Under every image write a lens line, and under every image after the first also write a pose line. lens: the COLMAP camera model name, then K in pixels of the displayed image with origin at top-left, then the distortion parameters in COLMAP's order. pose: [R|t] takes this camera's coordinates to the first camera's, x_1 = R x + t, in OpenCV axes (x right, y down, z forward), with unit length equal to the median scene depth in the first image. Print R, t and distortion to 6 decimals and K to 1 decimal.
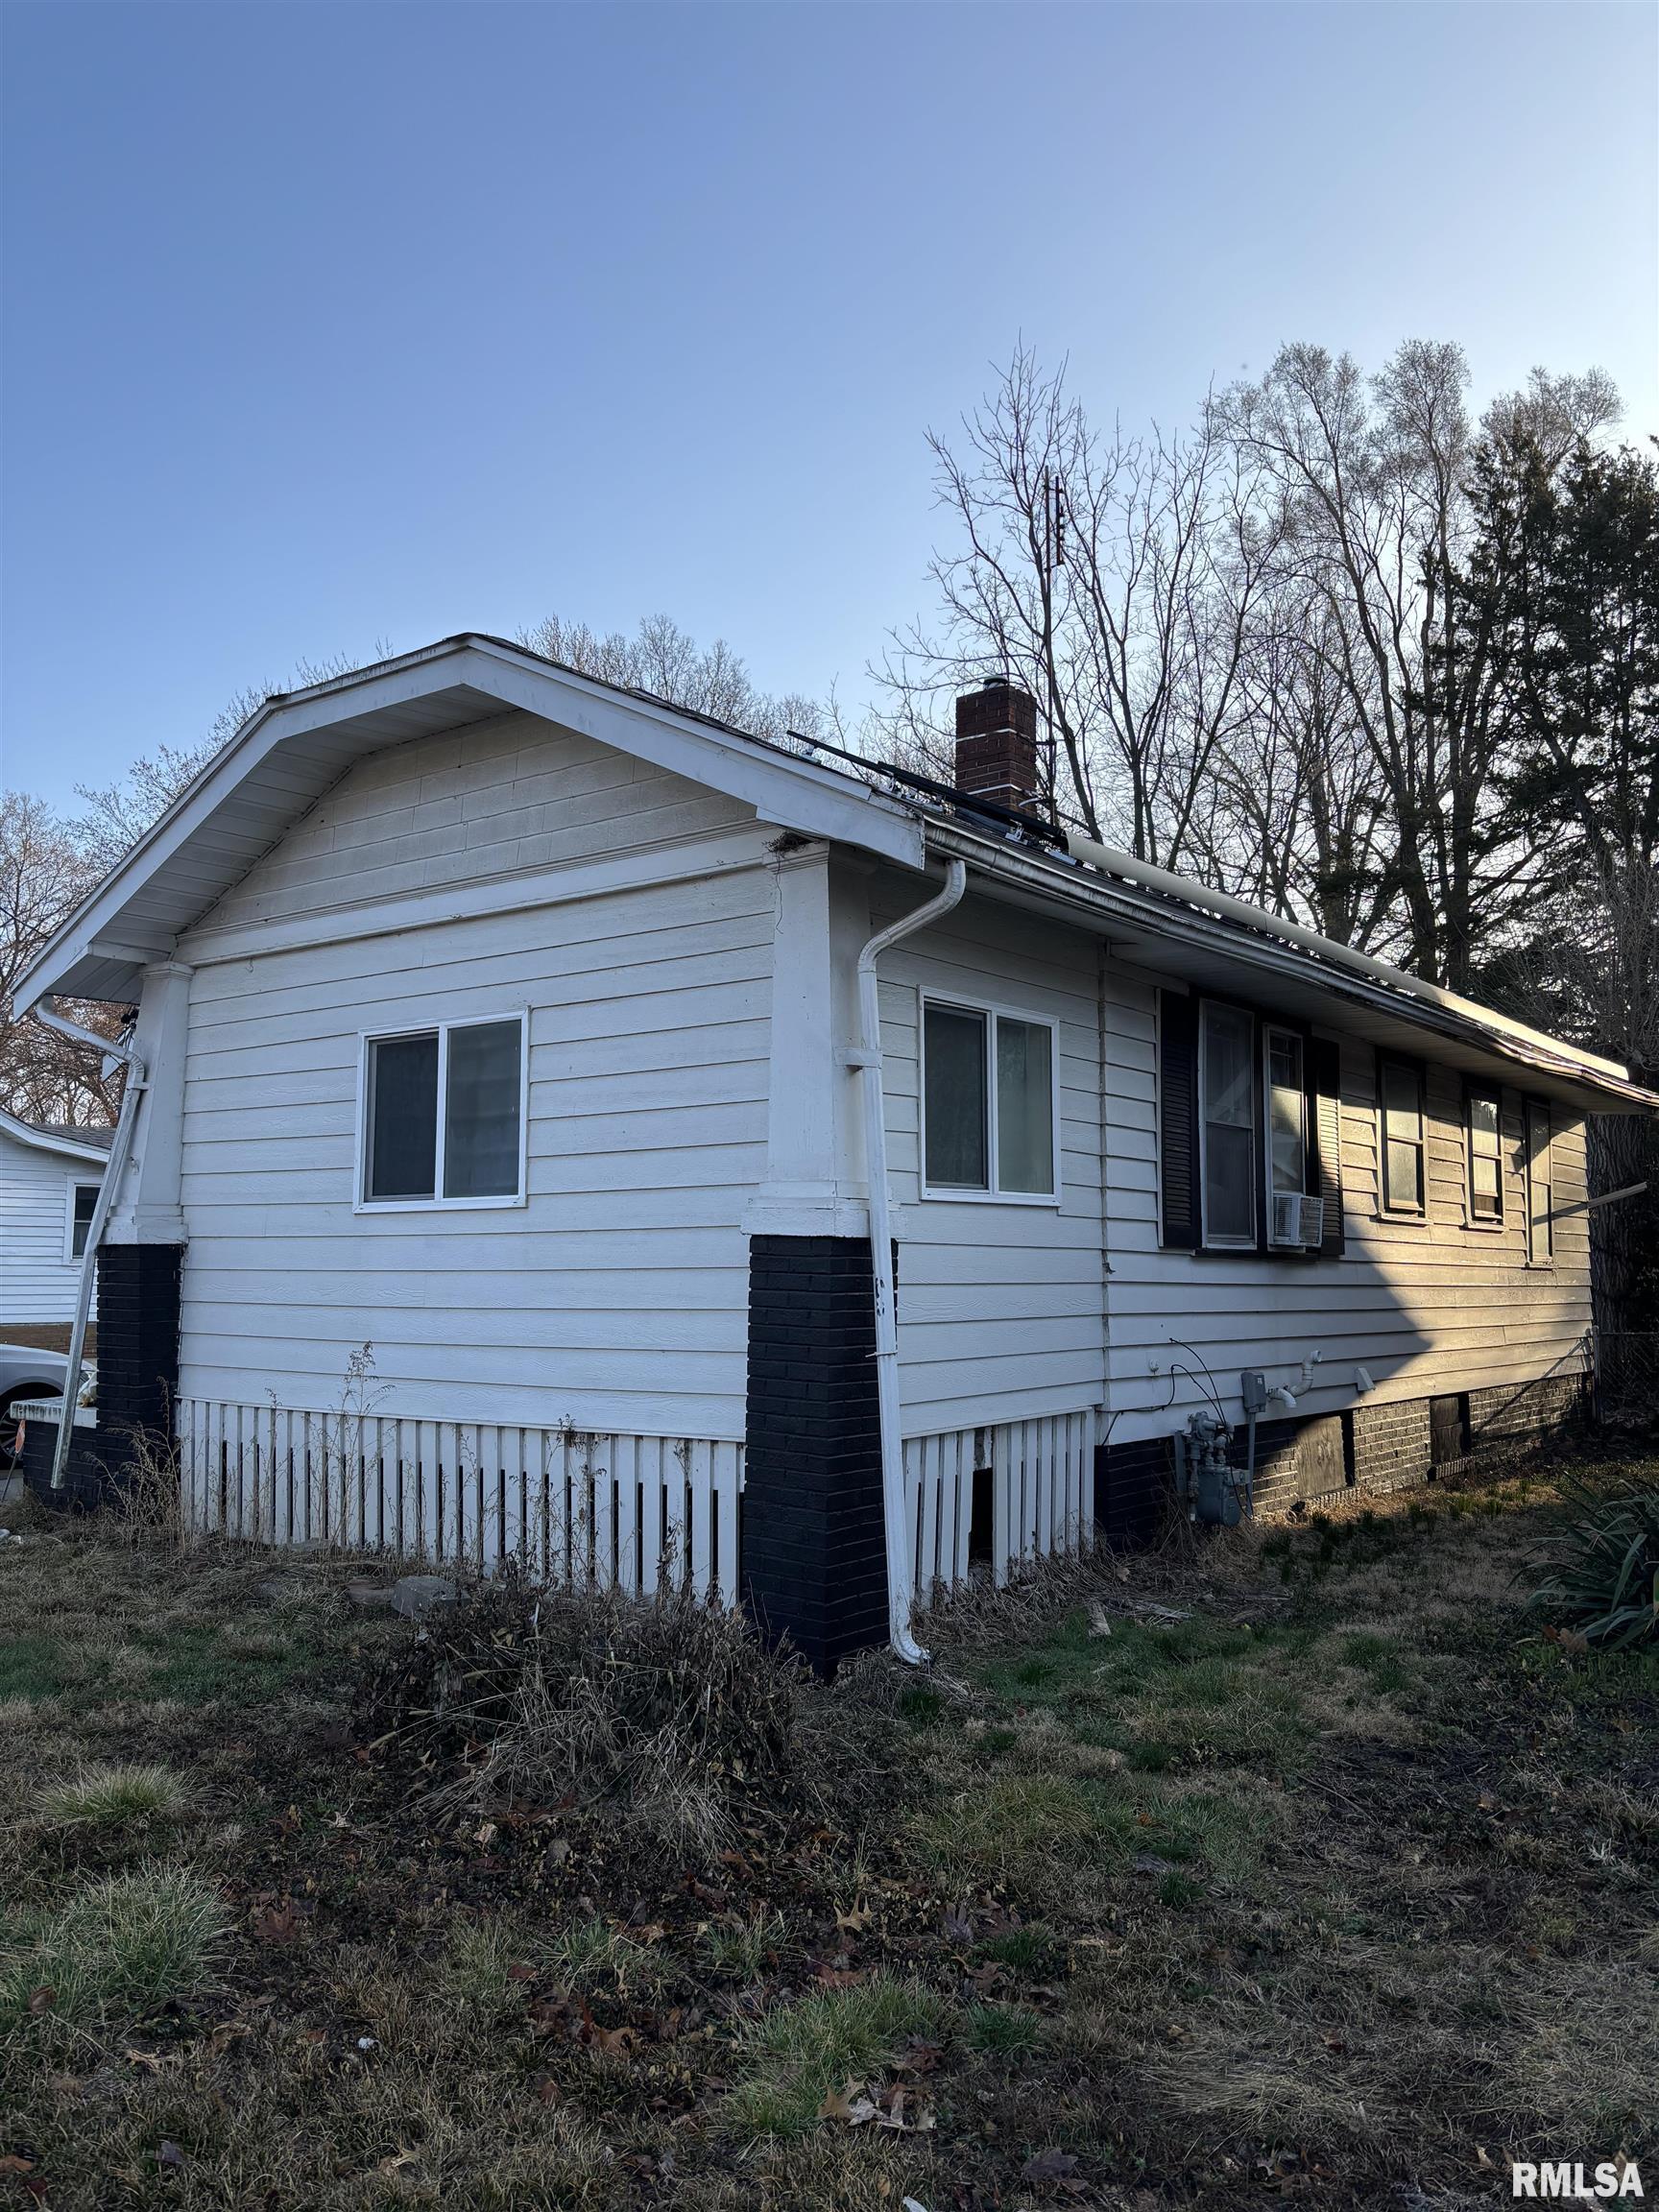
lens RADIAL K [[1666.4, 0, 844.9], [0, 1666.4, 1099.8], [0, 0, 1]] dist [0.040389, -0.047436]
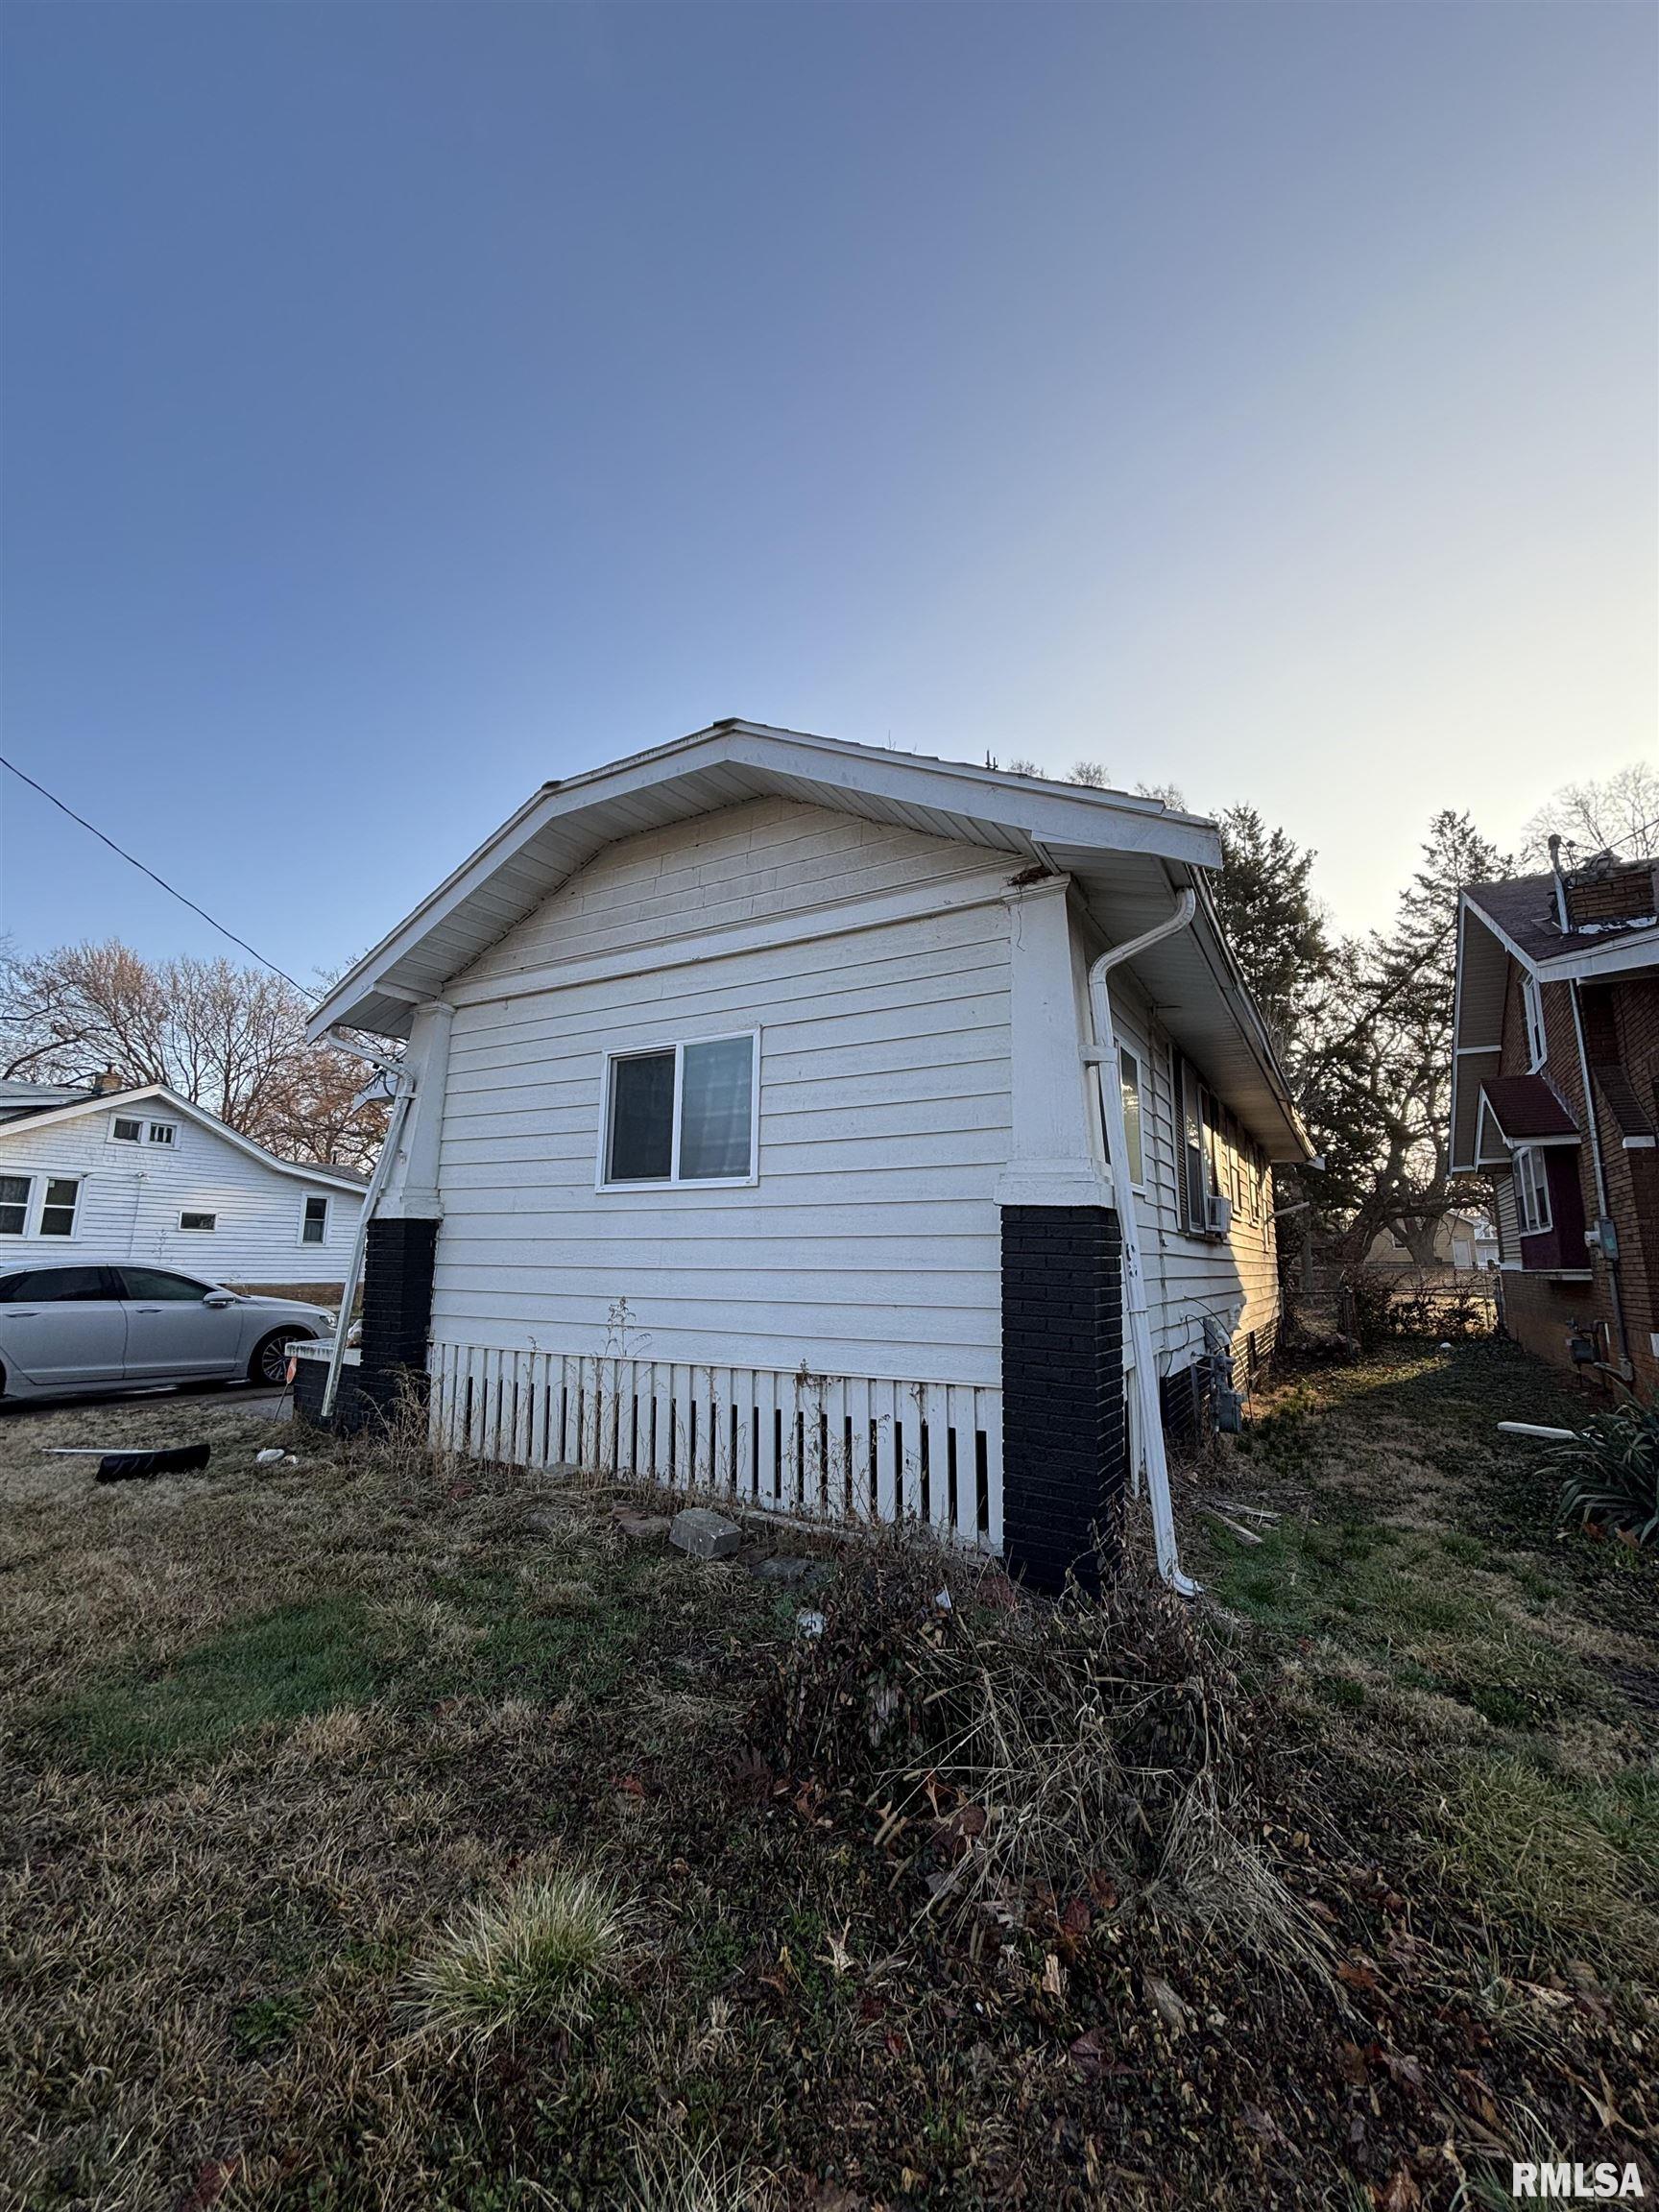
lens RADIAL K [[887.5, 0, 842.2], [0, 887.5, 1107.5], [0, 0, 1]] dist [-0.000323, -0.000326]
pose [[0.992450, 0.026667, 0.119712, -0.195546], [-0.018791, 0.997613, -0.066448, 0.045494], [-0.121198, 0.063697, 0.990583, 0.323368]]
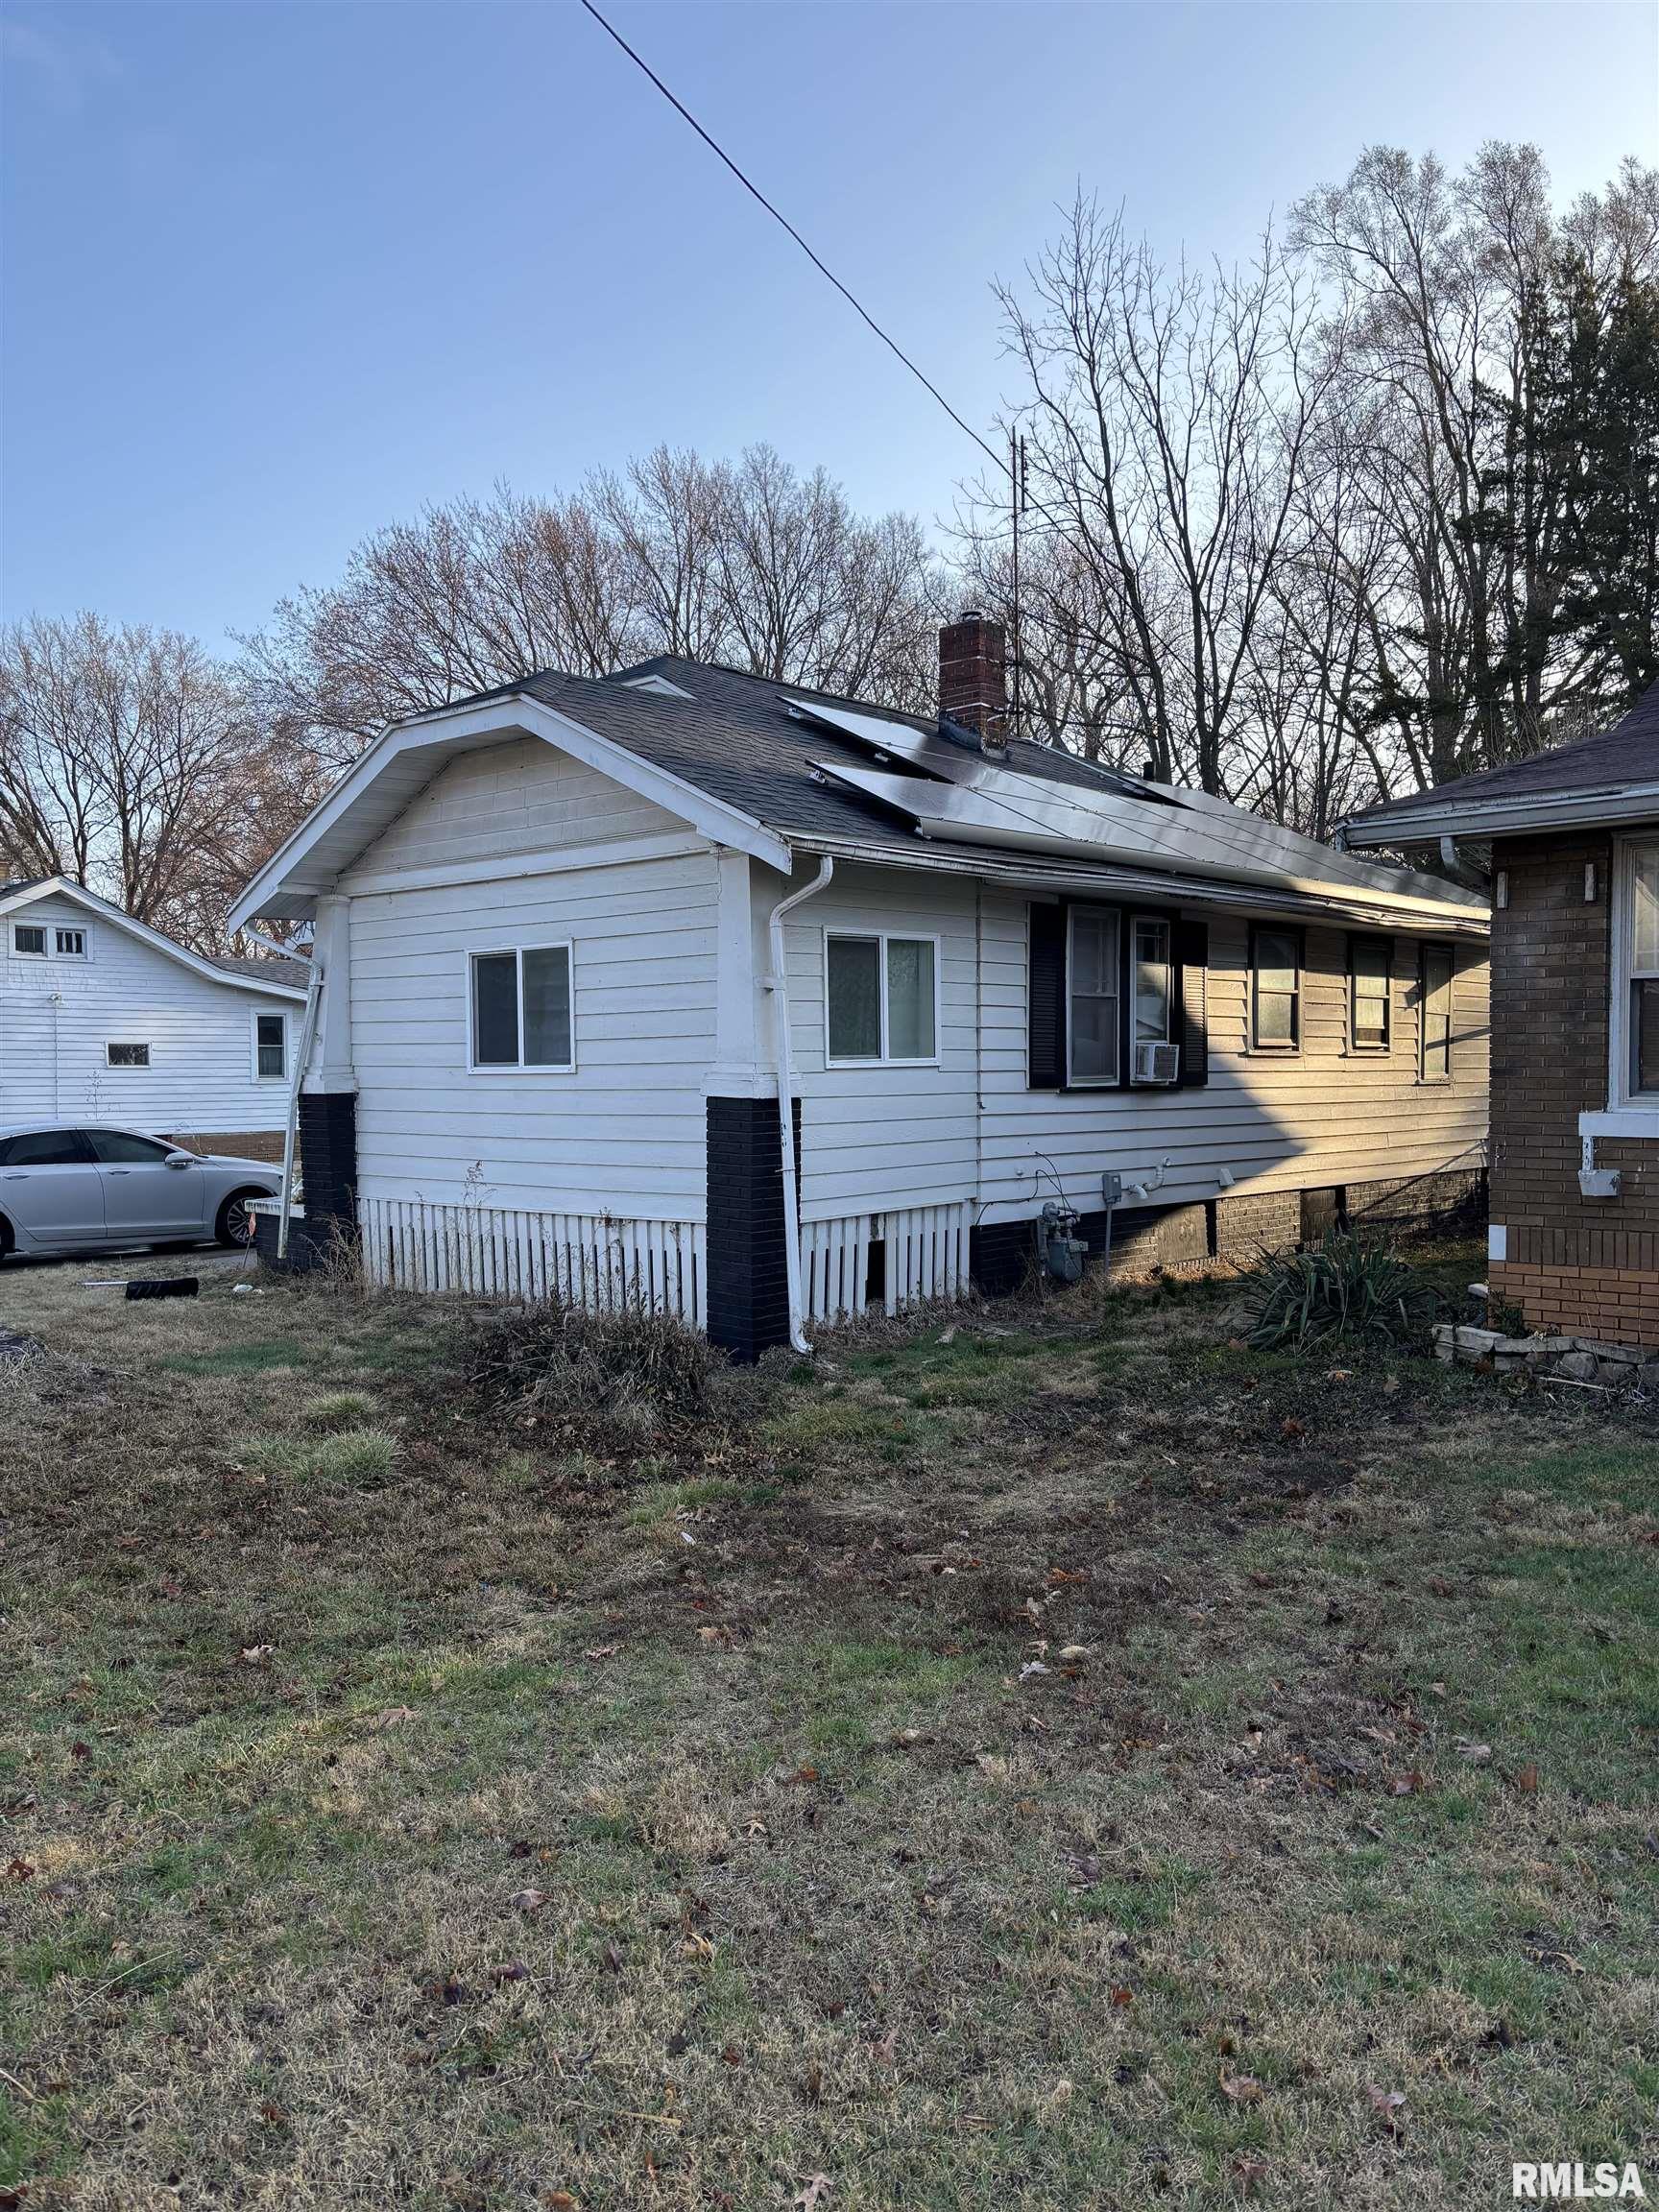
lens RADIAL K [[1666.4, 0, 846.2], [0, 1666.4, 1096.3], [0, 0, 1]] dist [0.040389, -0.047436]
pose [[0.996282, -0.011964, -0.085317, 0.168685], [0.022152, 0.992588, 0.119488, -0.082837], [0.083255, -0.120934, 0.989163, -0.440226]]
